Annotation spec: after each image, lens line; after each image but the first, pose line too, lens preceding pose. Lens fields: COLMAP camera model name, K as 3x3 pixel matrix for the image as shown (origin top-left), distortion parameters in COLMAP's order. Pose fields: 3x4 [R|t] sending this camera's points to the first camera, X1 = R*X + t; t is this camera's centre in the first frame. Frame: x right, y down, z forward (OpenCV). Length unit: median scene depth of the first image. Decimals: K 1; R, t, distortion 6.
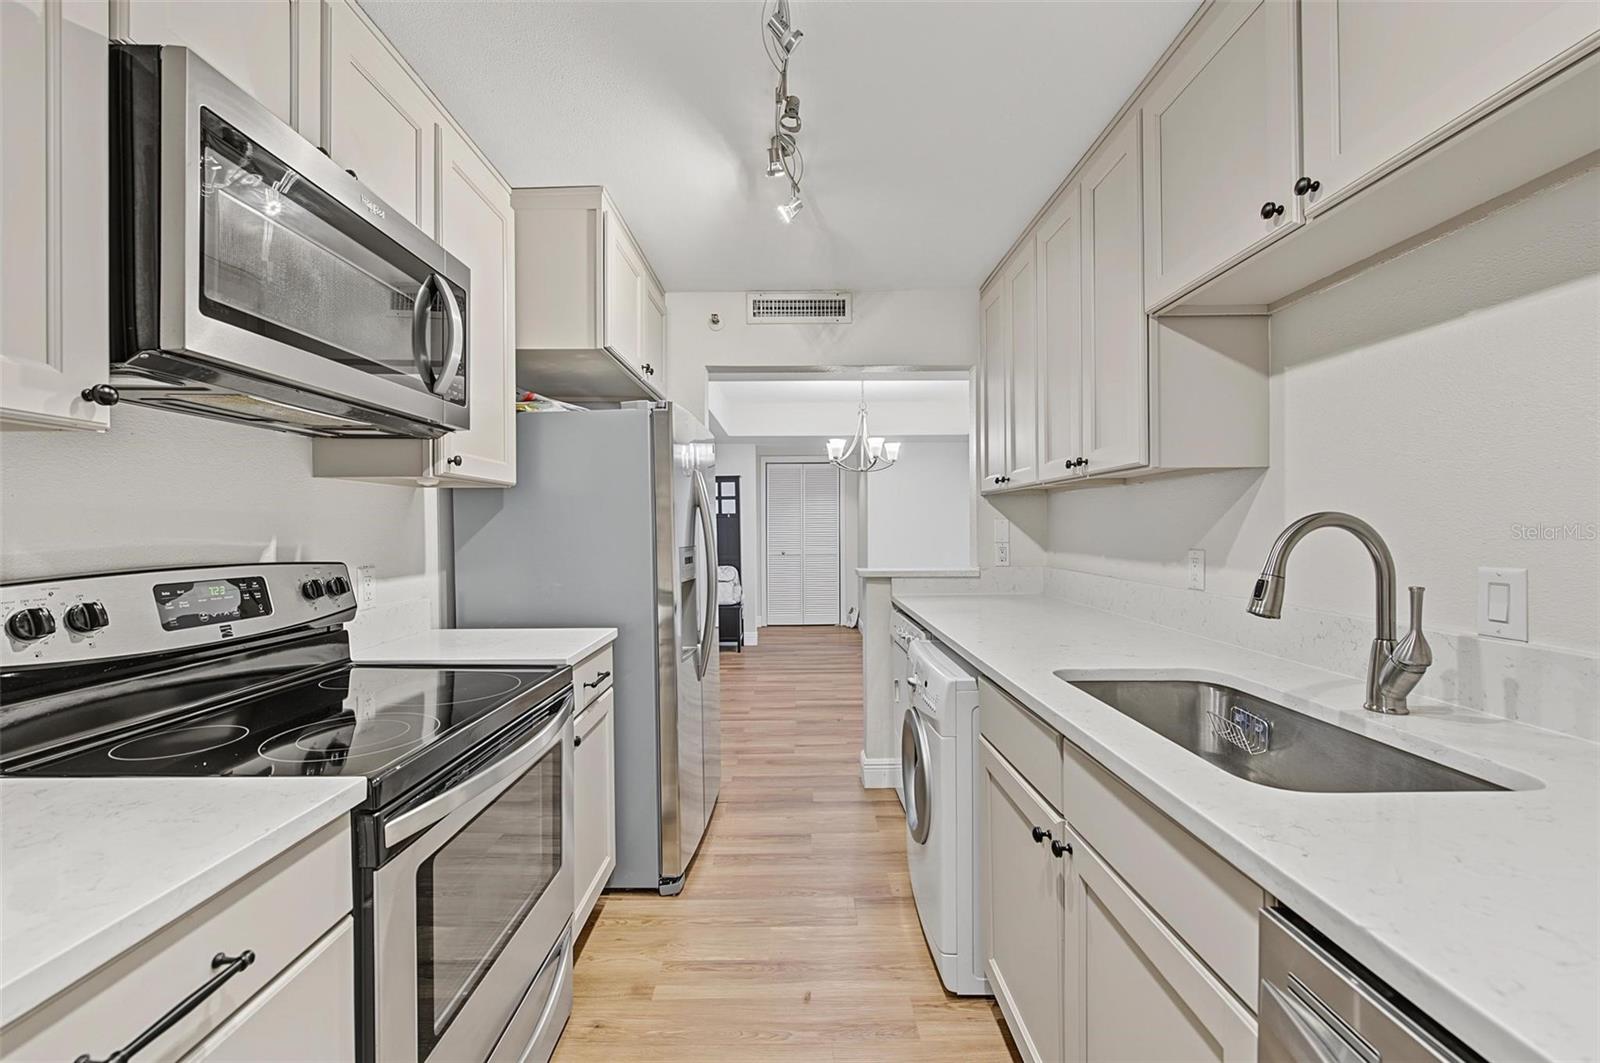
lens RADIAL K [[620.7, 0, 800.0], [0, 620.7, 531.5], [0, 0, 1]] dist [-0.000092, -0.000025]
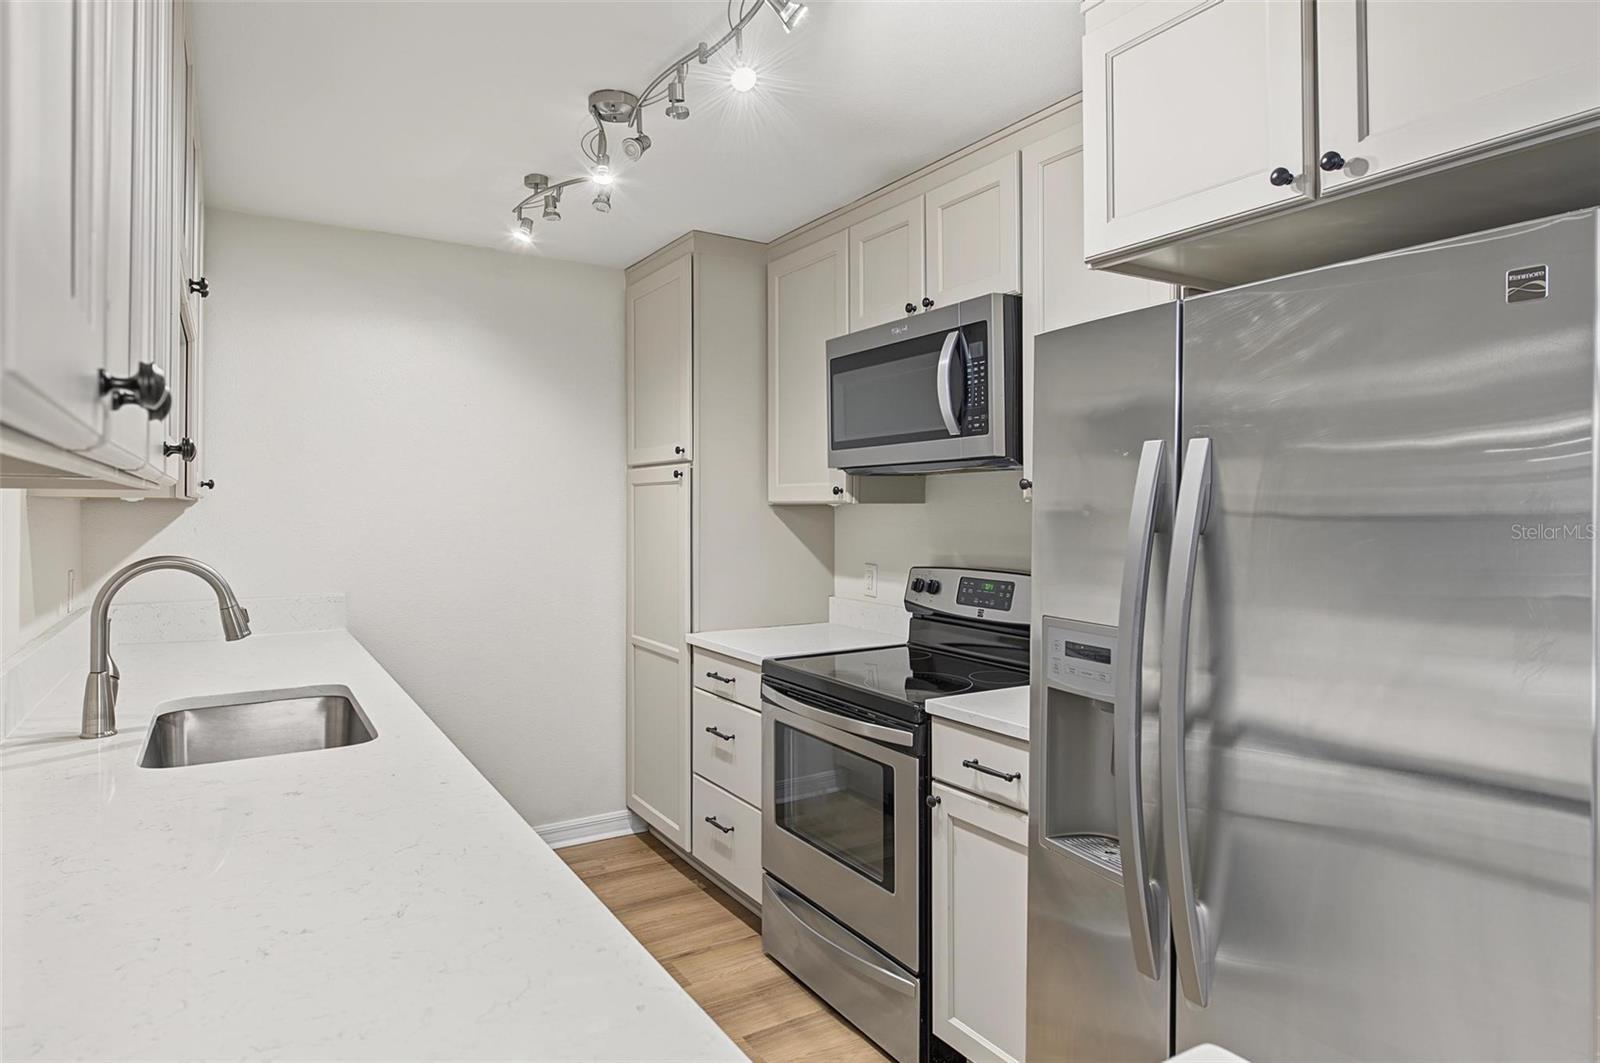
lens RADIAL K [[916.4, 0, 798.6], [0, 916.4, 504.1], [0, 0, 1]] dist [-0.001409, -0.001332]
pose [[-0.853297, 0.002141, -0.521420, 0.417958], [-0.000342, 0.999989, 0.004666, -0.077689], [0.521424, 0.004160, -0.853287, 1.761730]]
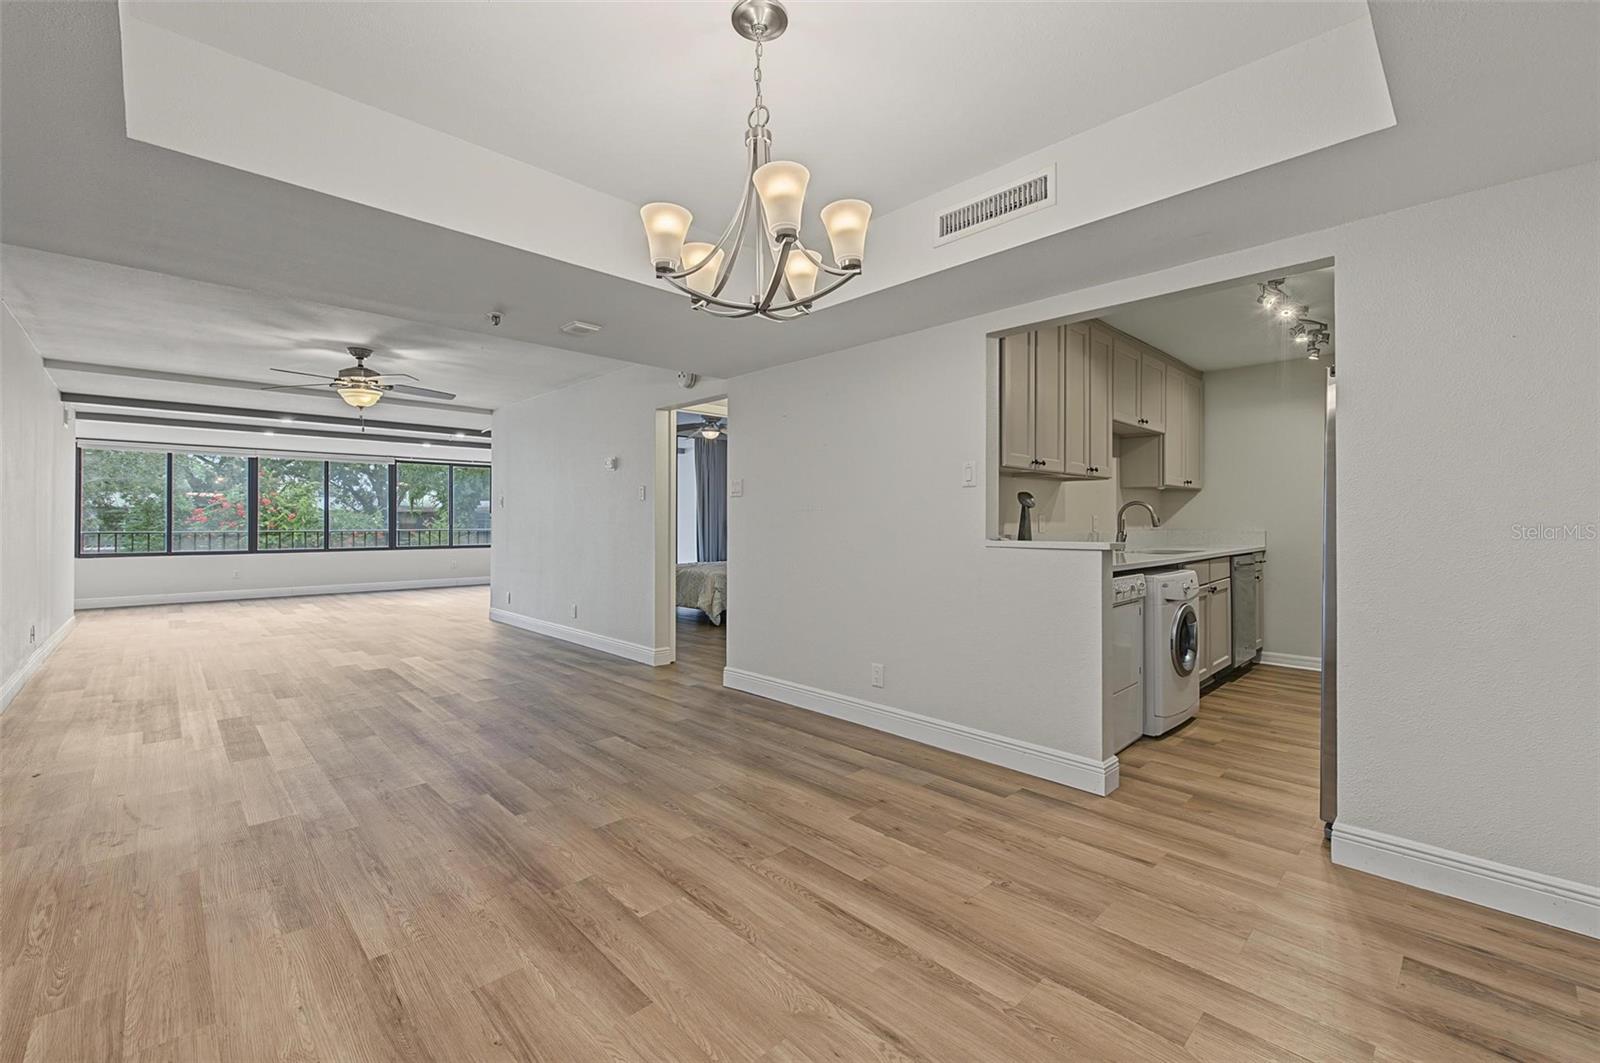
lens RADIAL K [[671.8, 0, 797.1], [0, 671.8, 515.8], [0, 0, 1]] dist [-0.000541, -0.000479]
pose [[-0.687007, 0.013766, 0.726520, -0.453249], [0.010810, 0.999904, -0.008724, 0.045452], [-0.726570, 0.001860, -0.687090, 3.180773]]
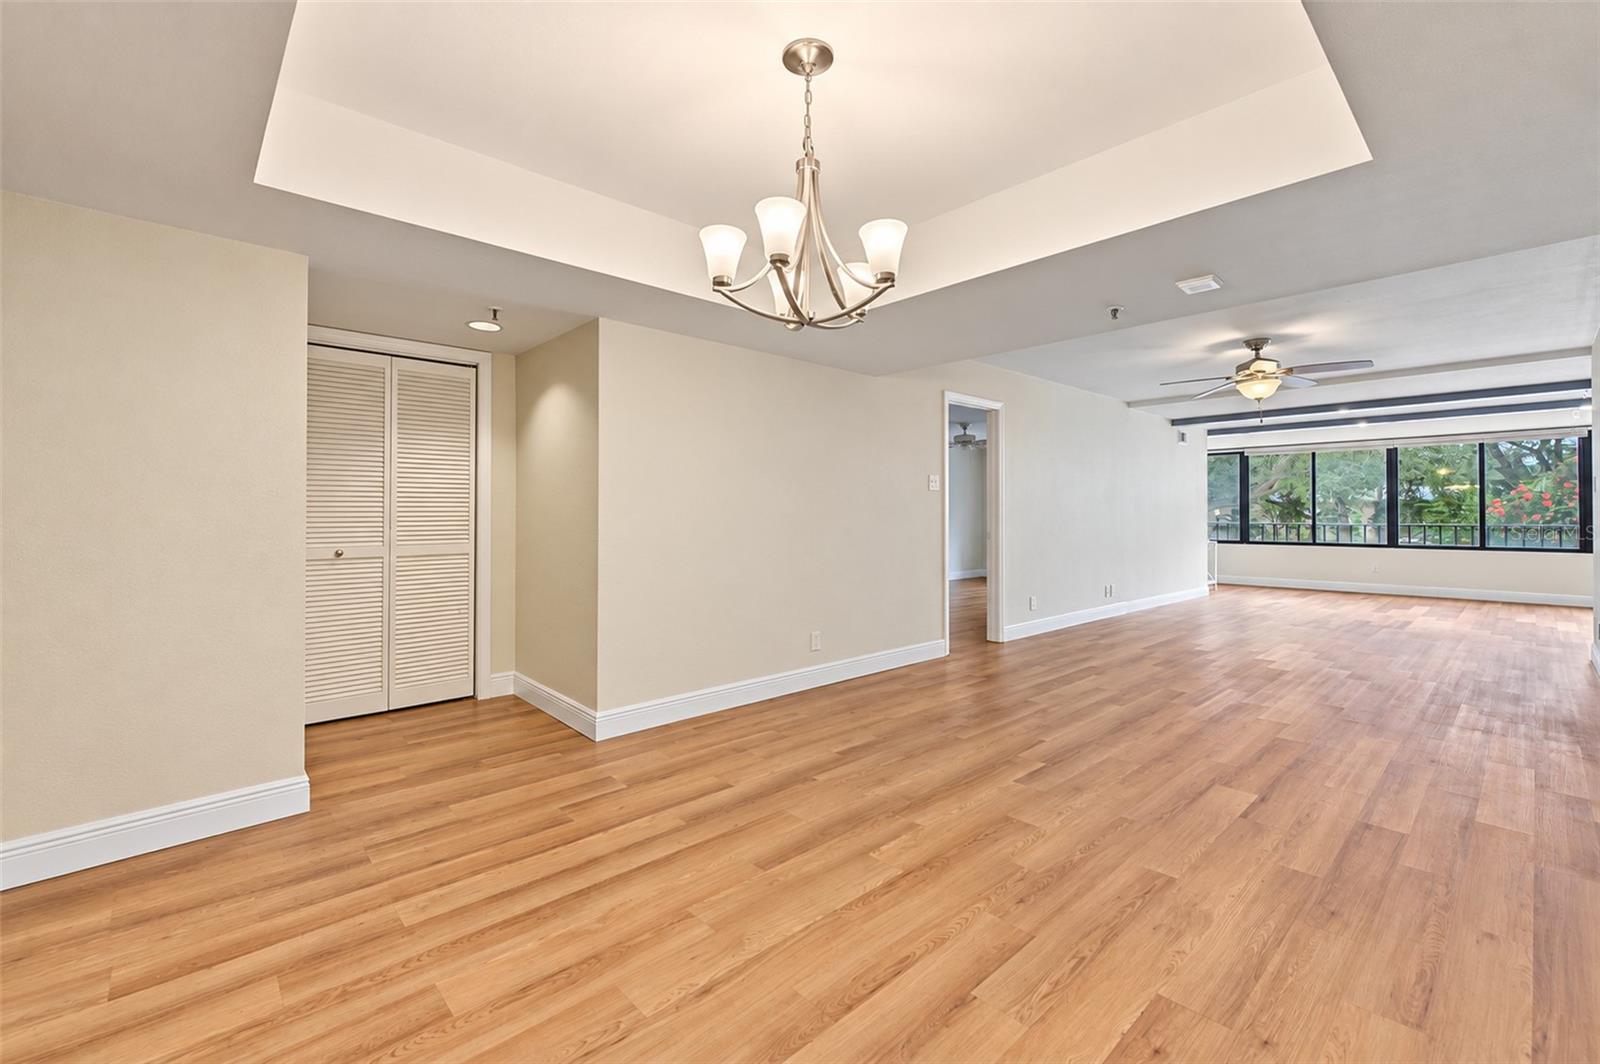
lens RADIAL K [[671.8, 0, 797.1], [0, 671.8, 516.3], [0, 0, 1]] dist [-0.000541, -0.000479]
pose [[0.745778, 0.005626, 0.666171, -0.430577], [0.000789, 0.999956, -0.009329, 0.055382], [-0.666195, 0.007483, 0.745740, 1.831232]]
